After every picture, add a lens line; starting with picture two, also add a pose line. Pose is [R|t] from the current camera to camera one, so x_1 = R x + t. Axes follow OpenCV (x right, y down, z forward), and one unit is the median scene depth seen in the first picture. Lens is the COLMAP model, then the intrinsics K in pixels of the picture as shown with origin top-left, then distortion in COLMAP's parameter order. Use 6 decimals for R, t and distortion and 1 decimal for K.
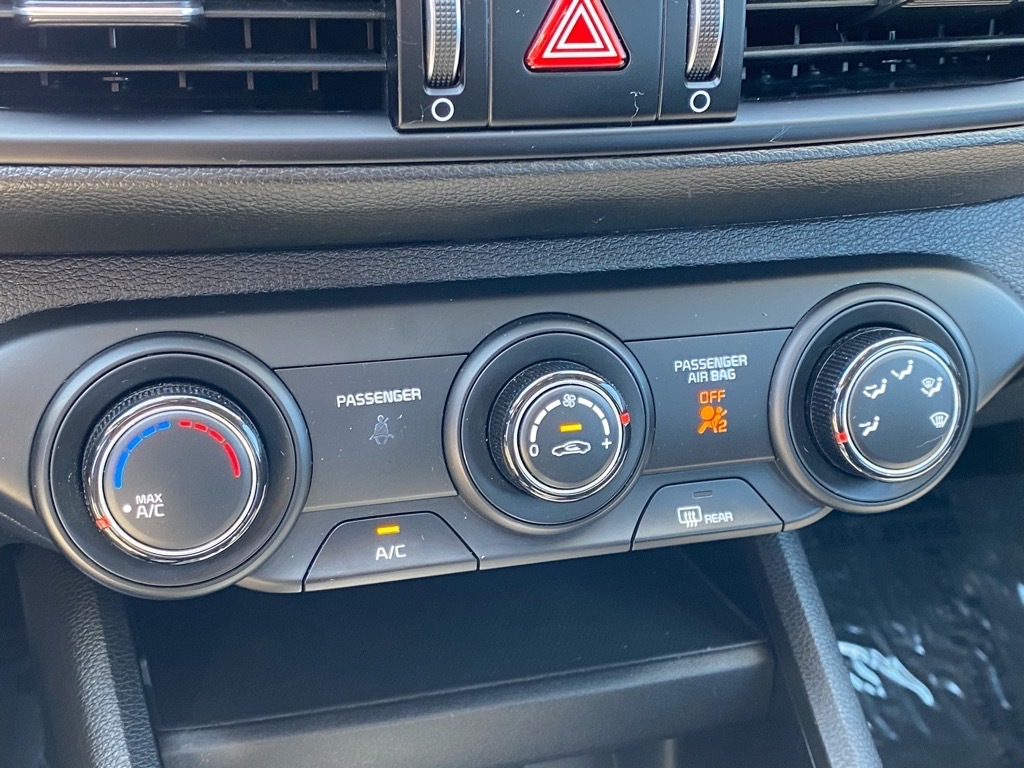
lens RADIAL K [[1299.9, 0, 513.0], [0, 1299.9, 383.9], [0, 0, 1]] dist [0.039407, 0.000000]
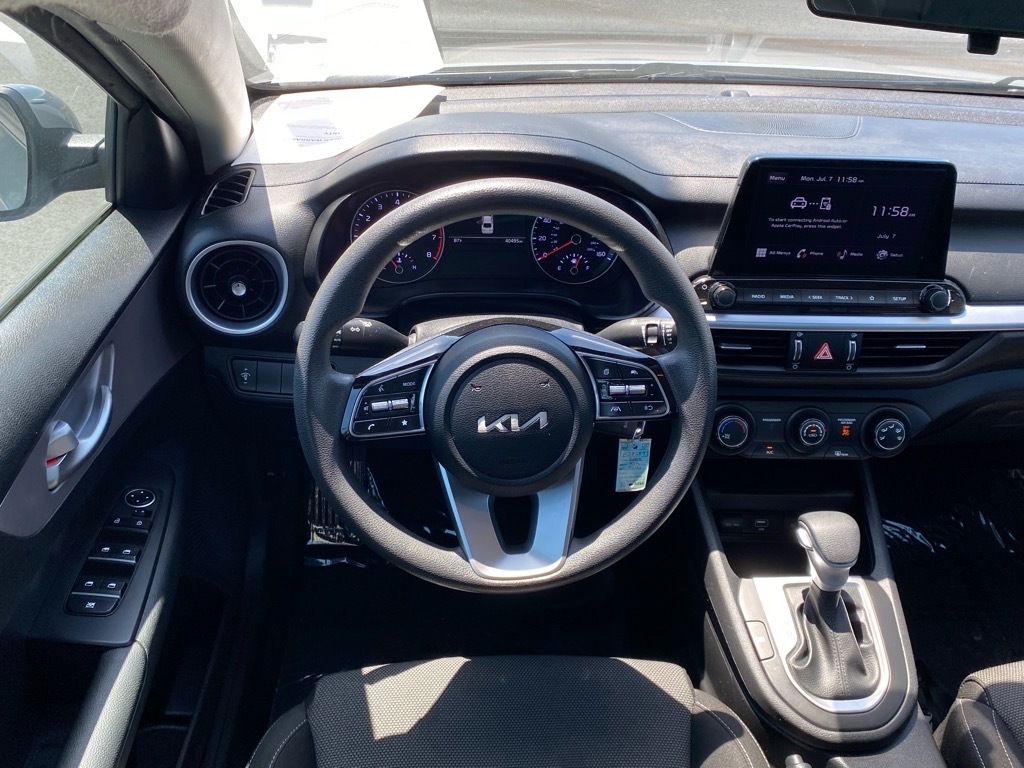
lens RADIAL K [[869.3, 0, 509.8], [0, 869.3, 390.6], [0, 0, 1]] dist [0.014618, -0.020090]
pose [[0.965034, 0.101636, -0.241620, -0.260656], [-0.098215, 0.994820, 0.026193, -0.083077], [0.243030, -0.001546, 0.970017, -2.255289]]
